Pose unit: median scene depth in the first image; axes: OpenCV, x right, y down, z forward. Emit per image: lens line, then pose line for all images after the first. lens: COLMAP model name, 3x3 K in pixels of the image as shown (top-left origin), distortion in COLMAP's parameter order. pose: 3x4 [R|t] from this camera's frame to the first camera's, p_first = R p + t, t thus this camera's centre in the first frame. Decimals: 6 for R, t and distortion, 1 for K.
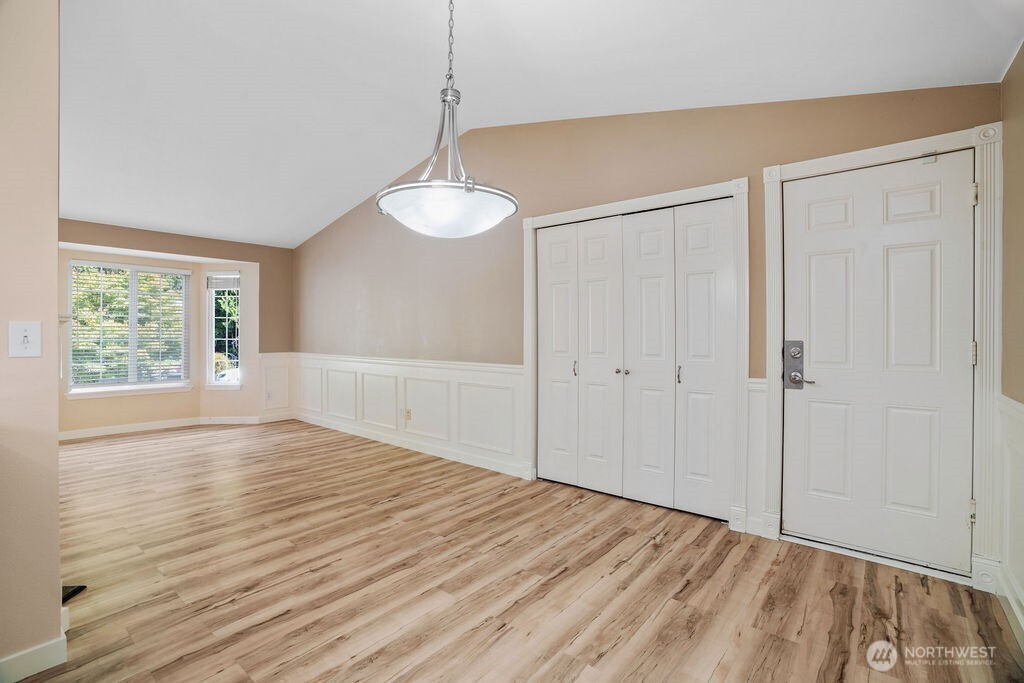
lens RADIAL K [[483.5, 0, 507.2], [0, 483.5, 333.3], [0, 0, 1]] dist [-0.064571, 0.027033]
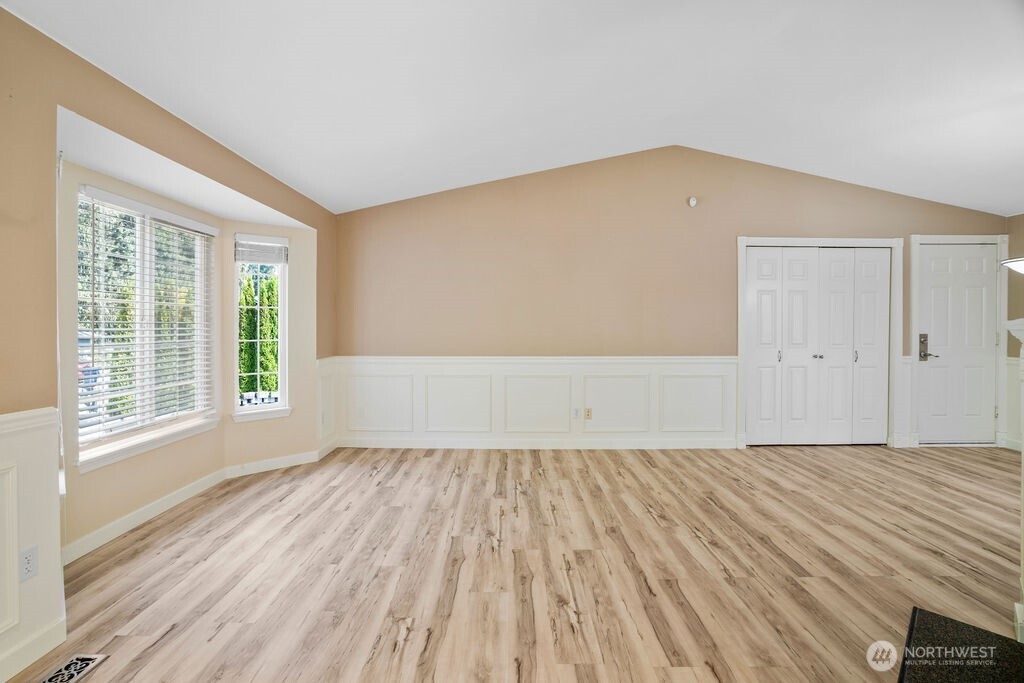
lens RADIAL K [[483.5, 0, 507.2], [0, 483.5, 333.3], [0, 0, 1]] dist [-0.064571, 0.027033]
pose [[0.762702, -0.014793, 0.646581, -1.509177], [0.001036, 0.999765, 0.021651, -0.024185], [-0.646749, -0.015843, 0.762538, 0.580058]]
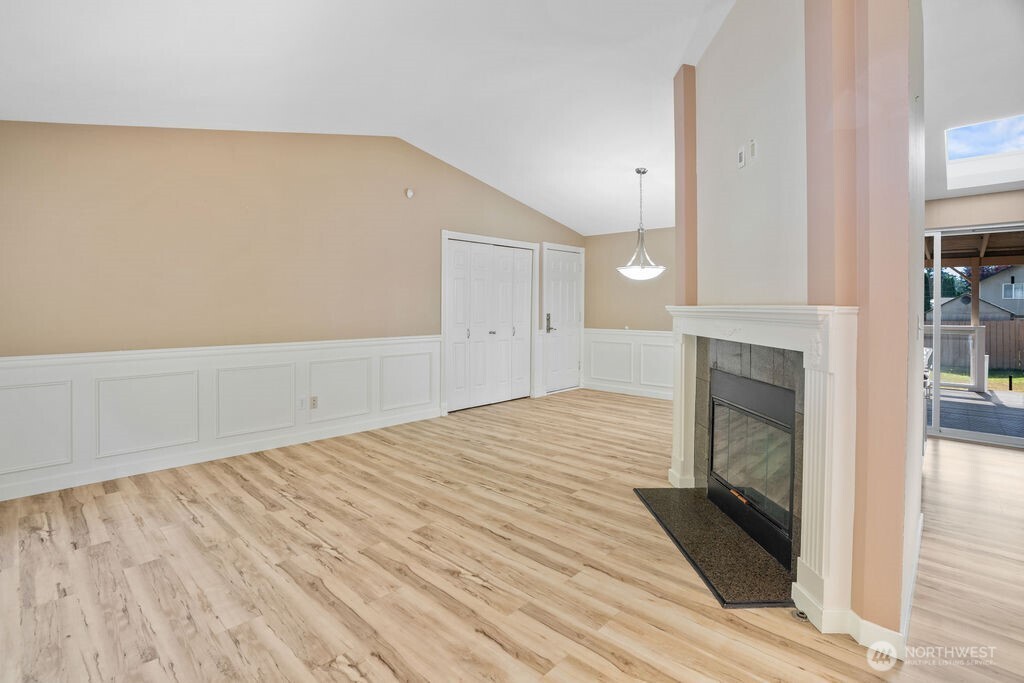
lens RADIAL K [[491.2, 0, 512.6], [0, 491.2, 314.0], [0, 0, 1]] dist [-0.070686, 0.029551]
pose [[0.044180, -0.017434, 0.998871, -1.727122], [-0.004986, 0.999831, 0.017671, -0.025488], [-0.999011, -0.005761, 0.044085, 0.929696]]
